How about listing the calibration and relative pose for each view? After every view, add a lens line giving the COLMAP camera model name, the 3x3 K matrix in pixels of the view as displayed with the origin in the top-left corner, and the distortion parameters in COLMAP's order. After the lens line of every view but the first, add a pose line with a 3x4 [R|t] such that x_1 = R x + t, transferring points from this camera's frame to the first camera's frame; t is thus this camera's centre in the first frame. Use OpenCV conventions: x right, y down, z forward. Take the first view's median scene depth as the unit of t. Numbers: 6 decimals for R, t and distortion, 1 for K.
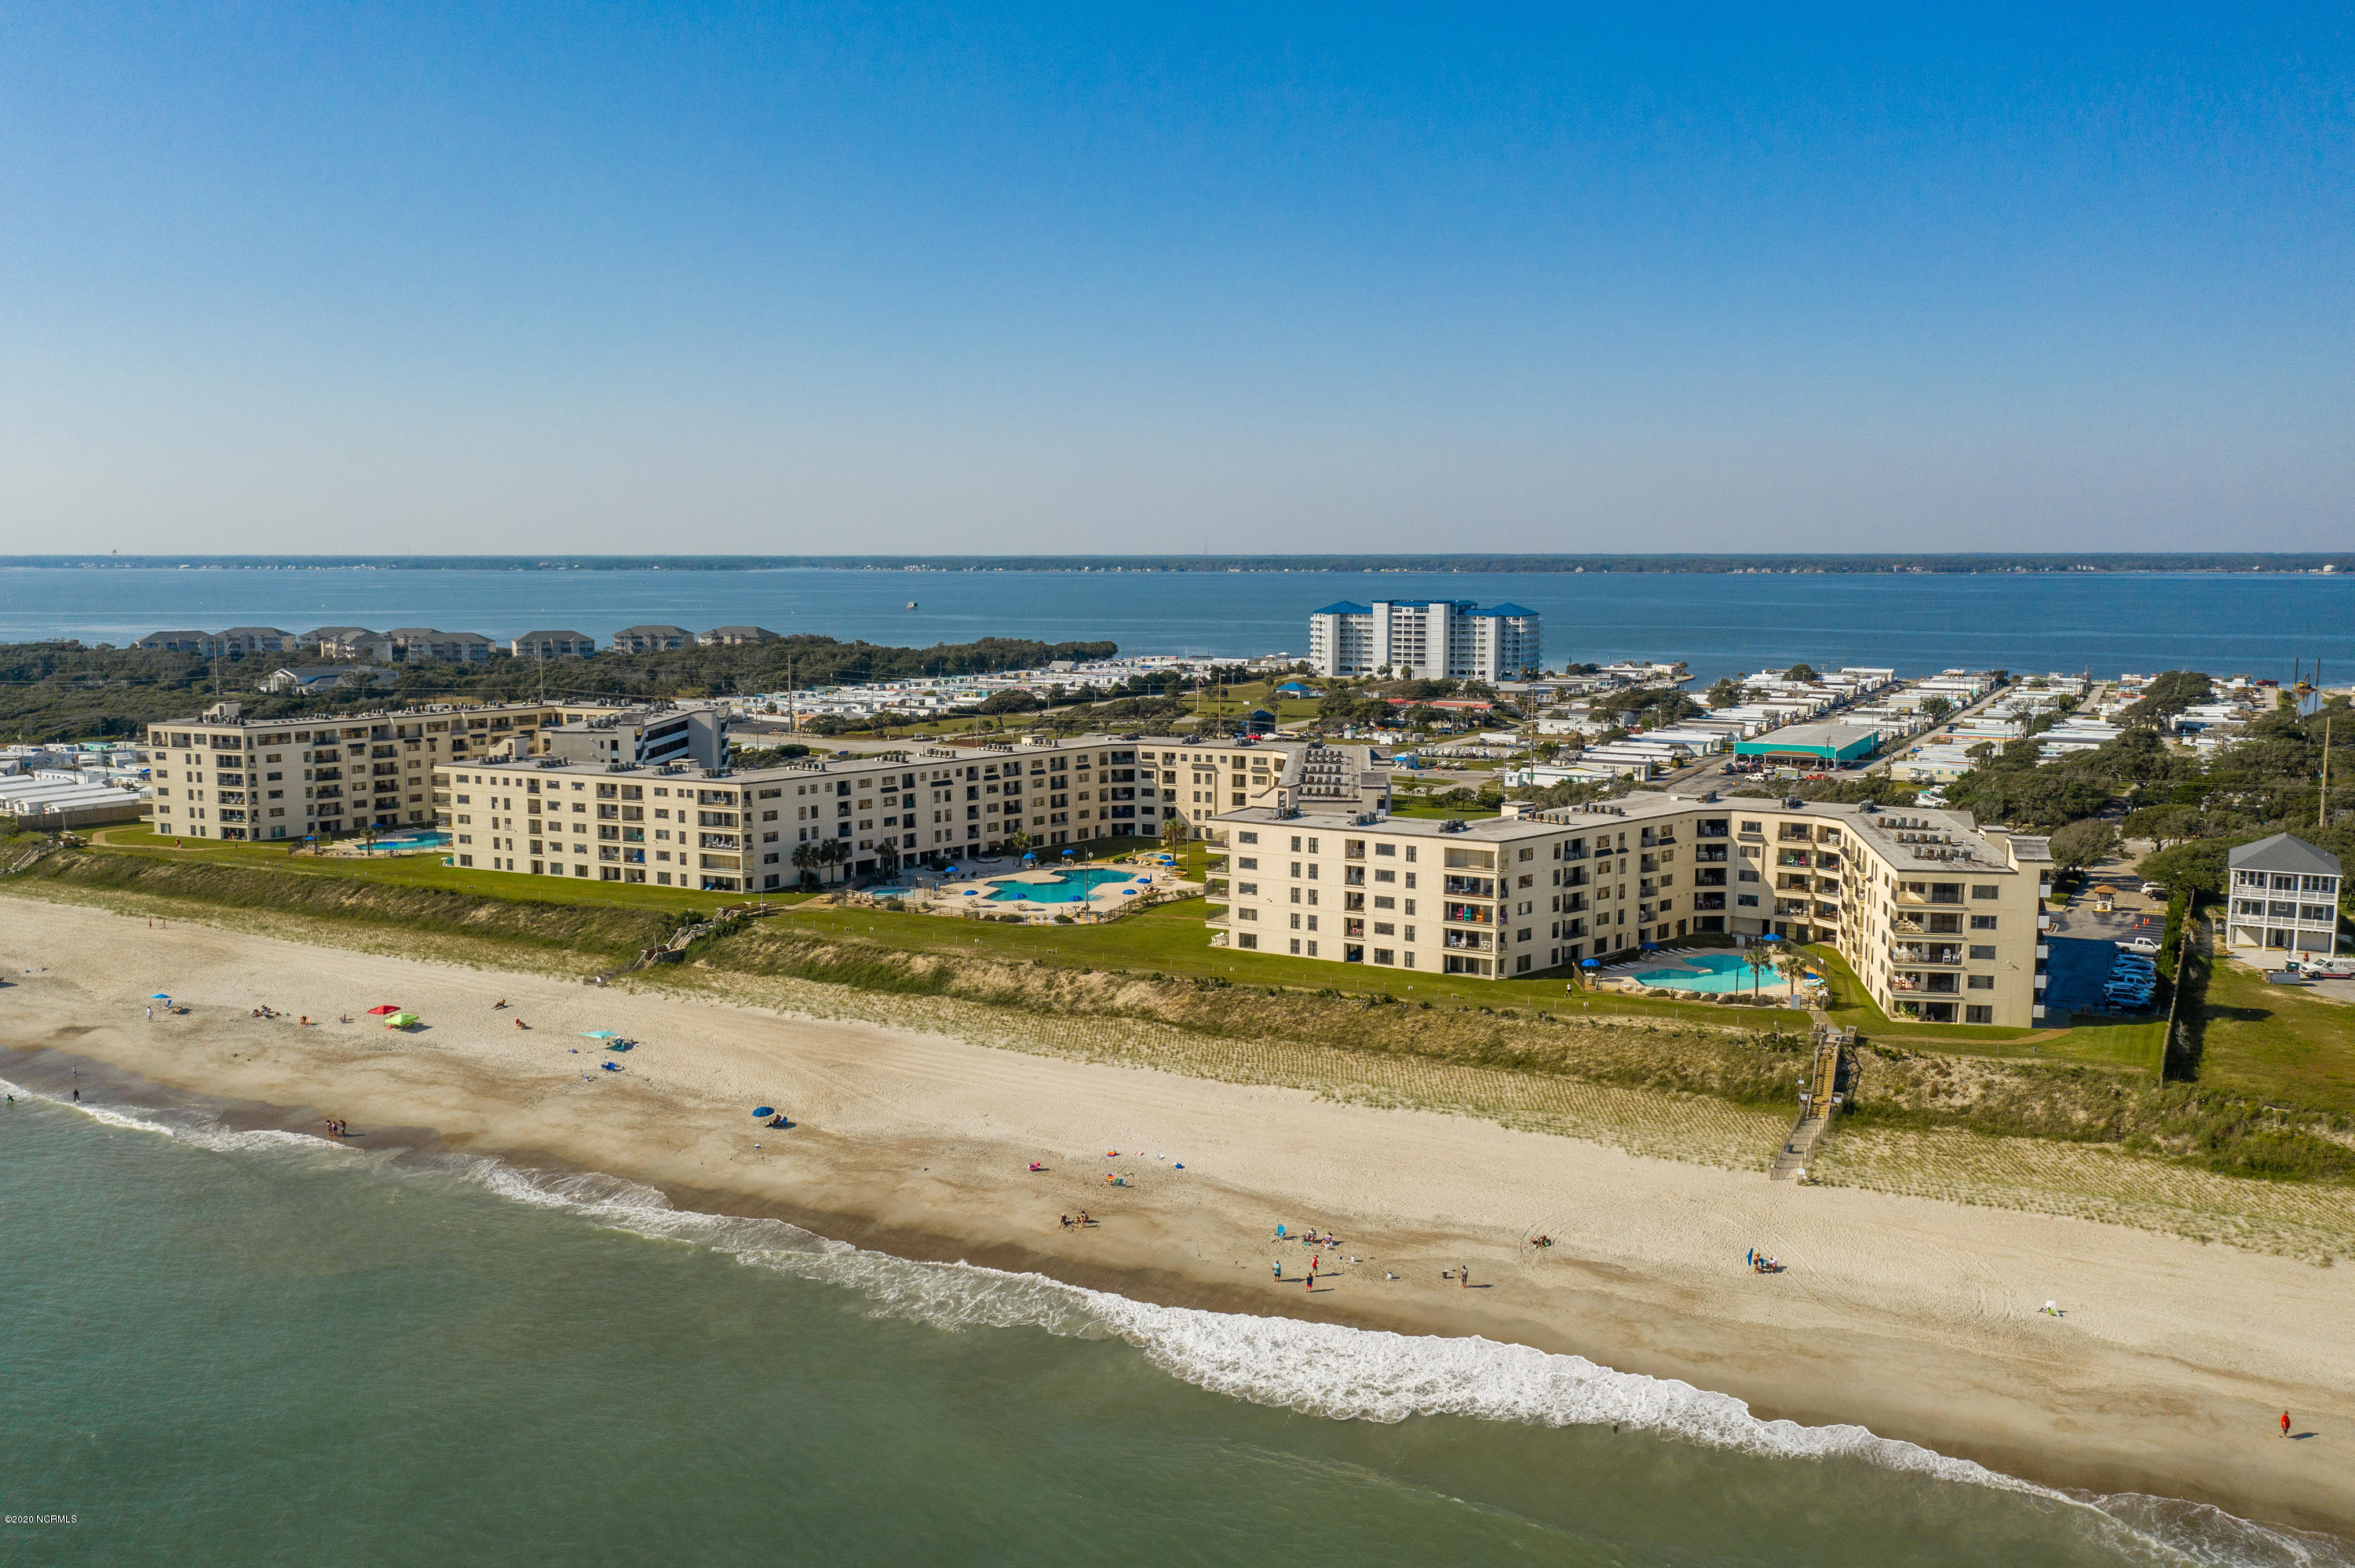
lens RADIAL K [[1861.9, 0, 1177.5], [0, 1861.9, 784.0], [0, 0, 1]] dist [-0.010296, 0.012106]
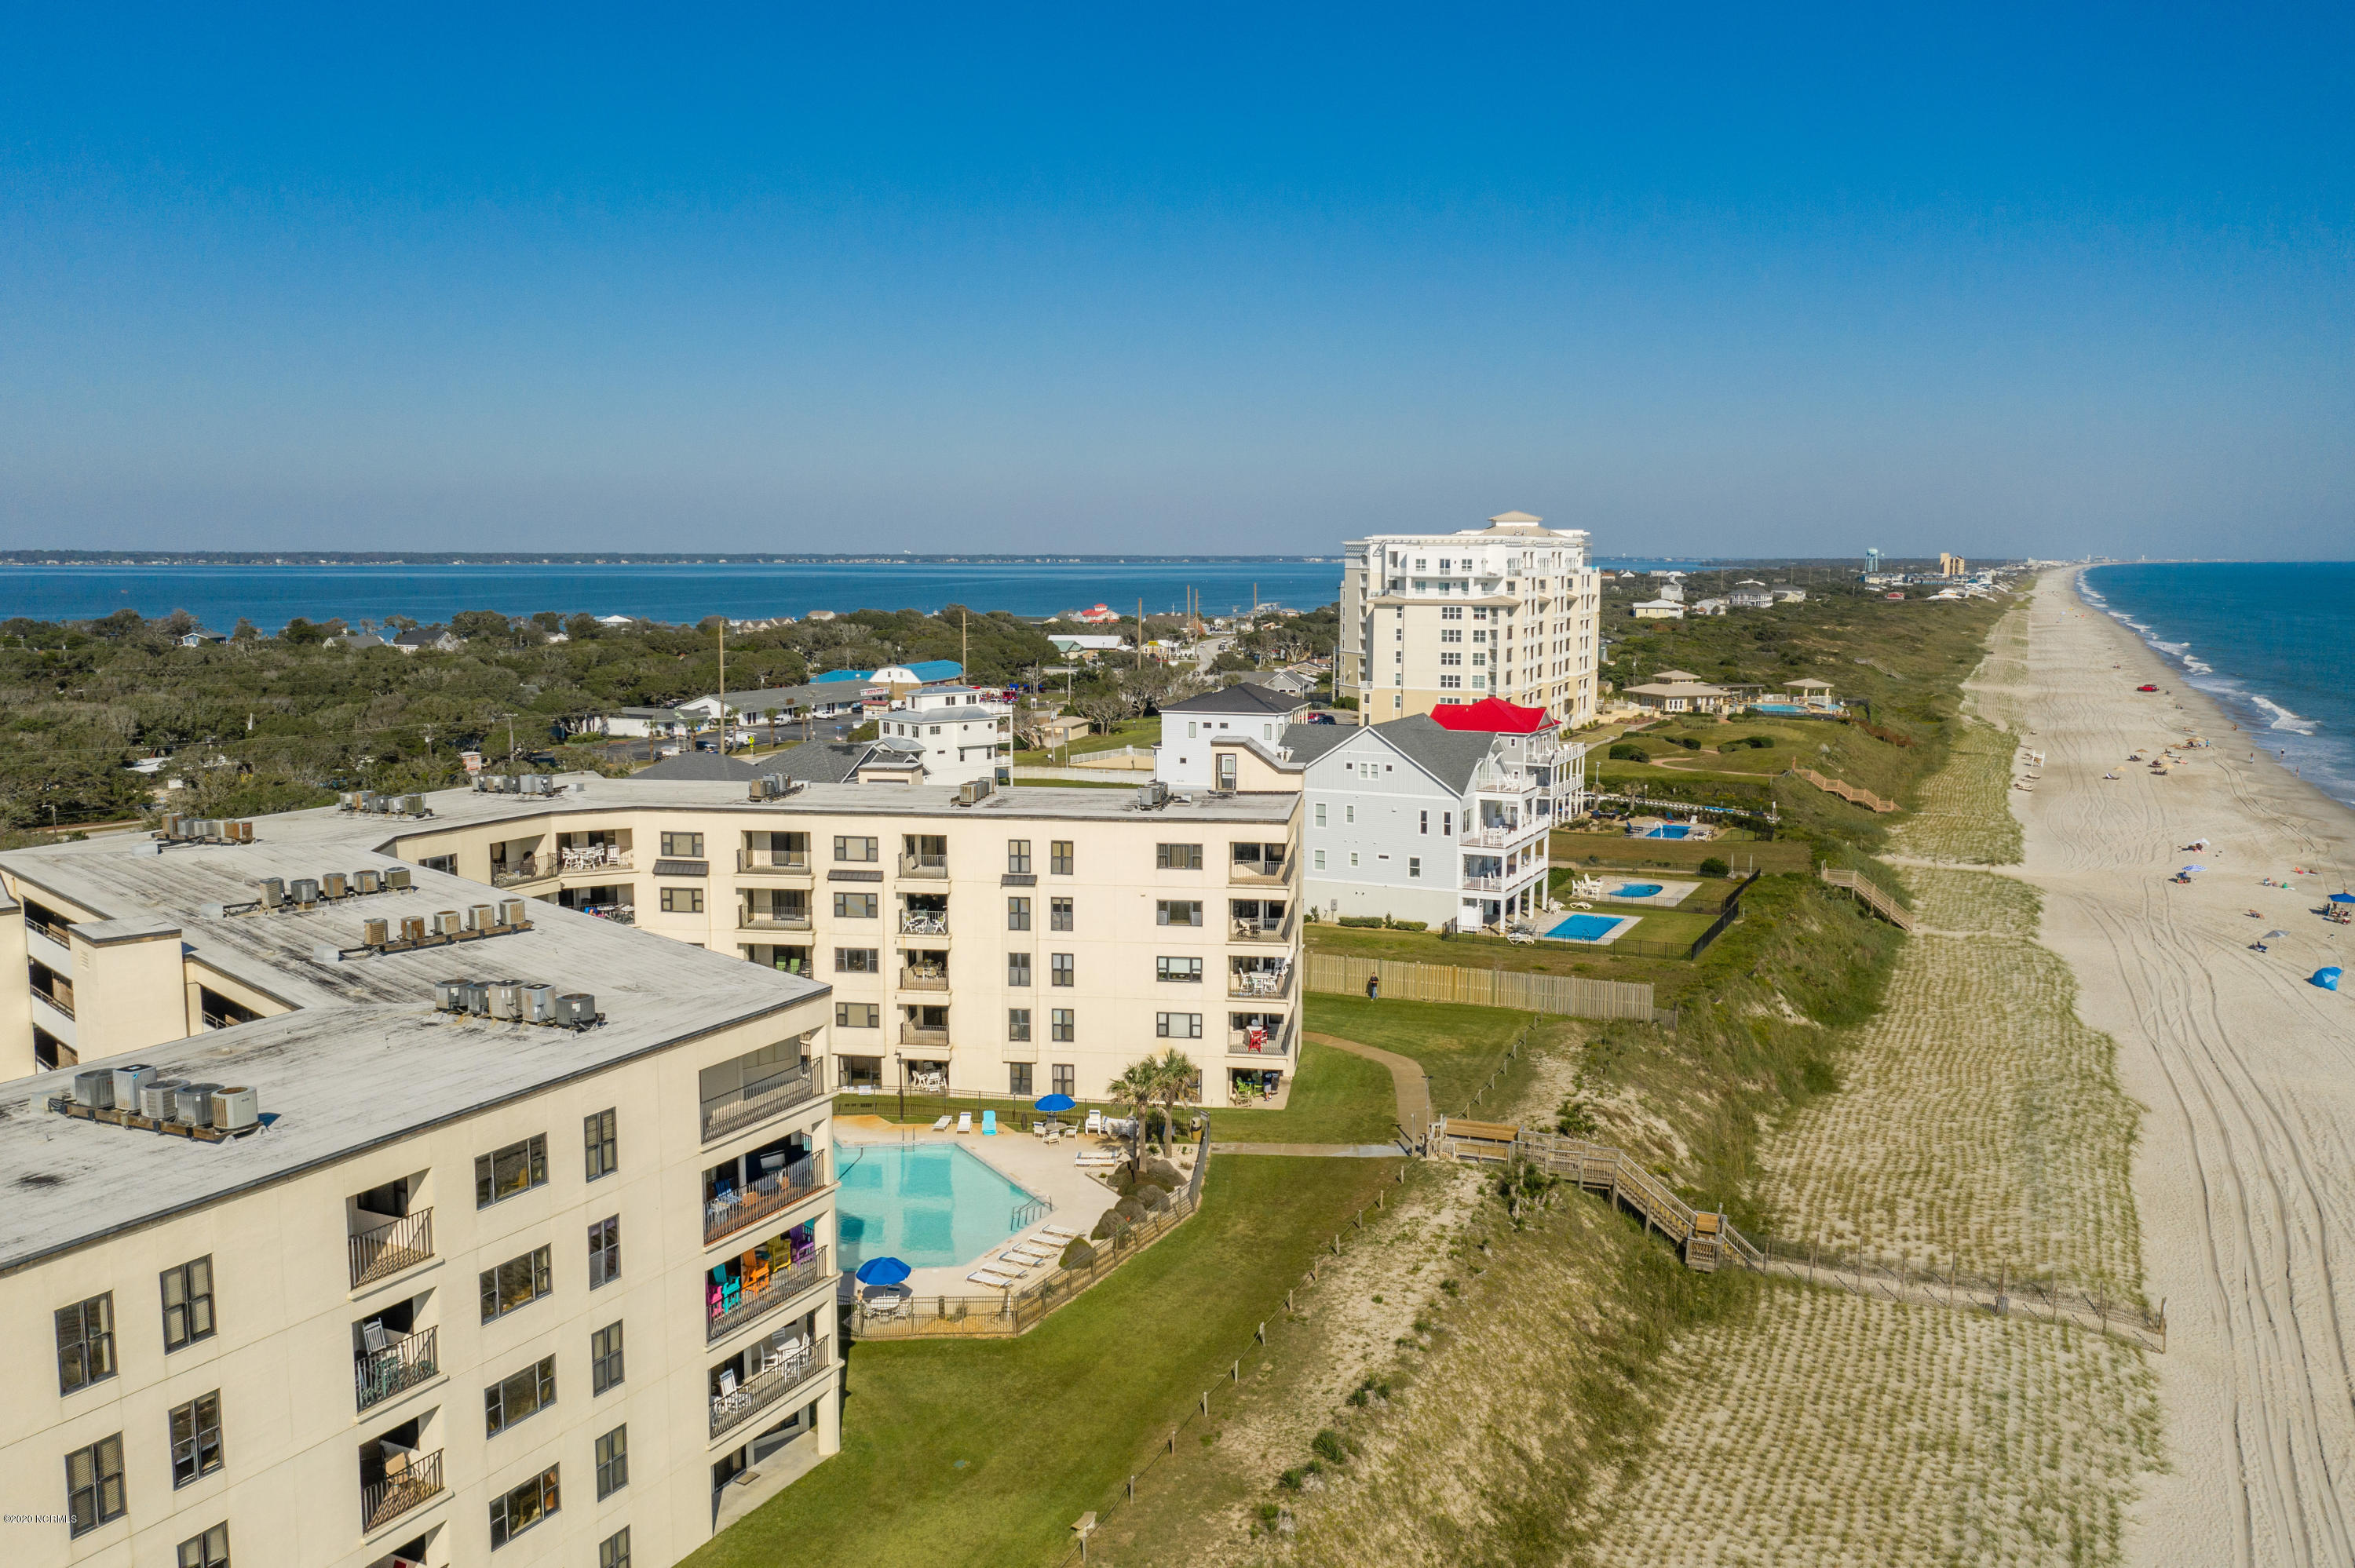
lens RADIAL K [[1866.8, 0, 1181.4], [0, 1866.8, 792.0], [0, 0, 1]] dist [-0.004966, 0.001016]
pose [[-0.068556, -0.122972, 0.990039, -0.109369], [0.120925, 0.984033, 0.130599, -0.028786], [-0.990291, 0.128674, -0.052591, 0.901598]]
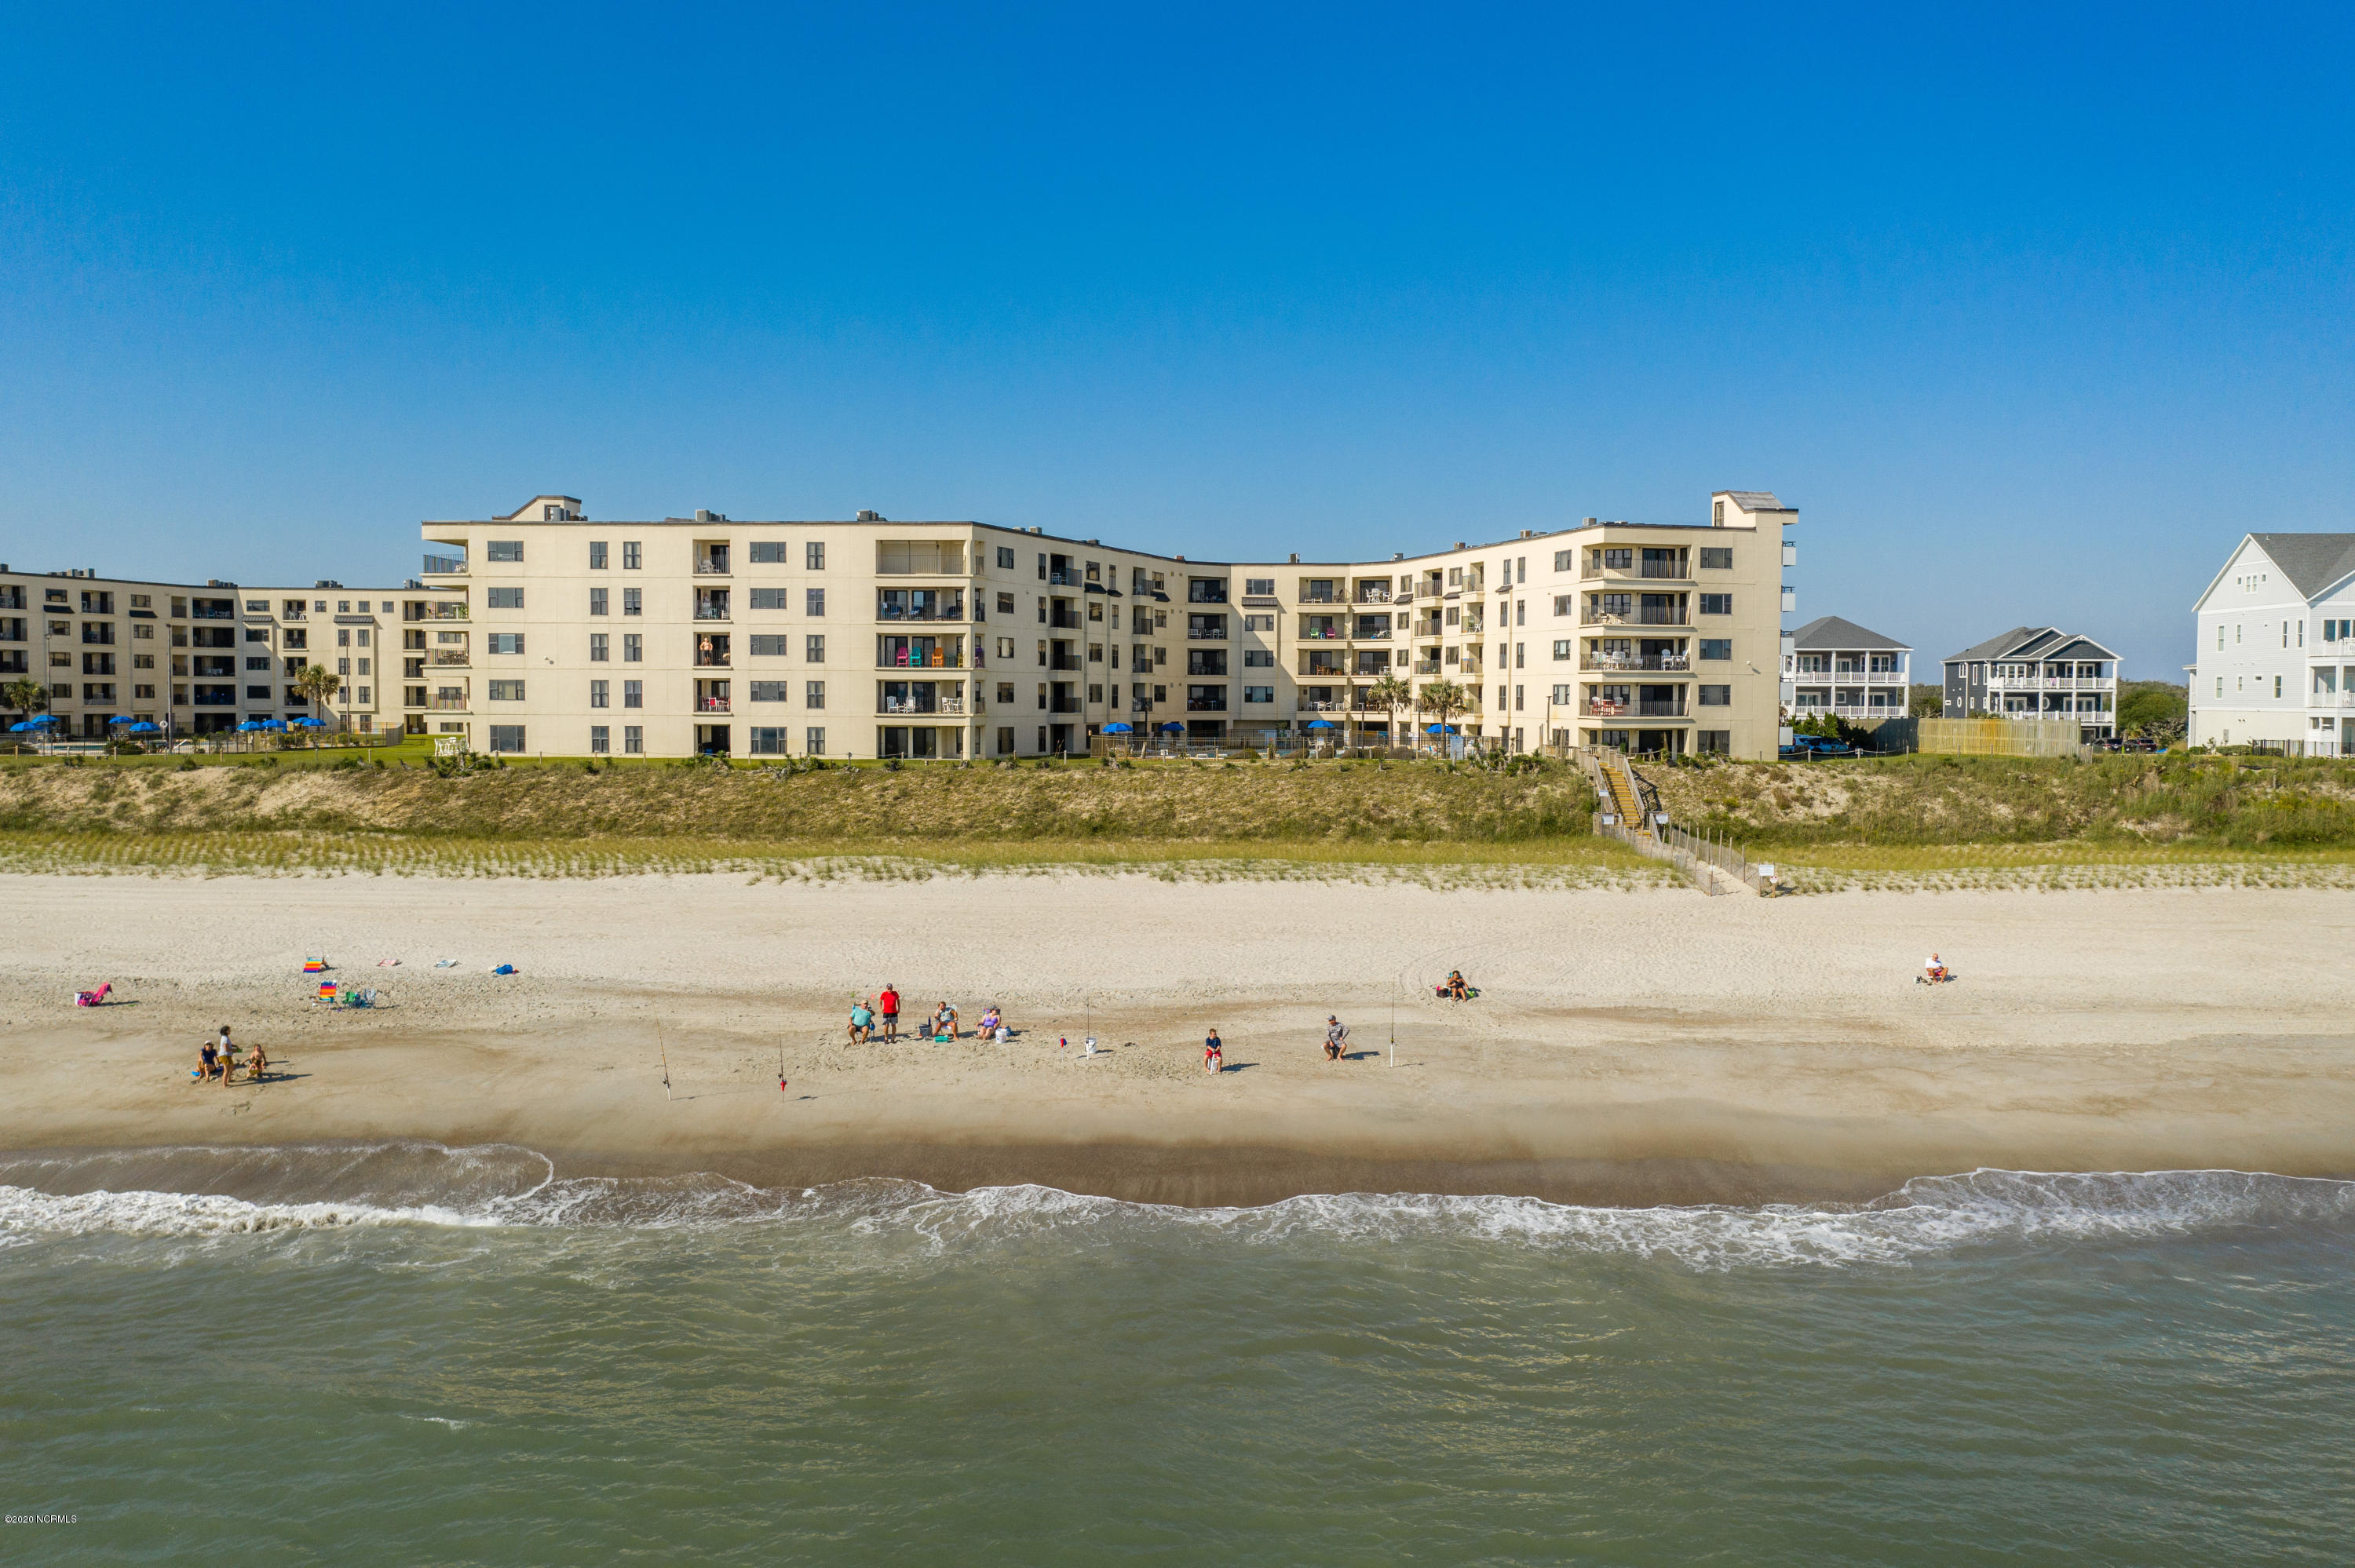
lens RADIAL K [[1866.8, 0, 1181.4], [0, 1866.8, 792.0], [0, 0, 1]] dist [-0.004966, 0.001016]
pose [[0.889005, -0.016079, 0.457614, -0.039807], [0.049260, 0.996942, -0.060669, 0.147285], [-0.455239, 0.076477, 0.887079, 0.421088]]
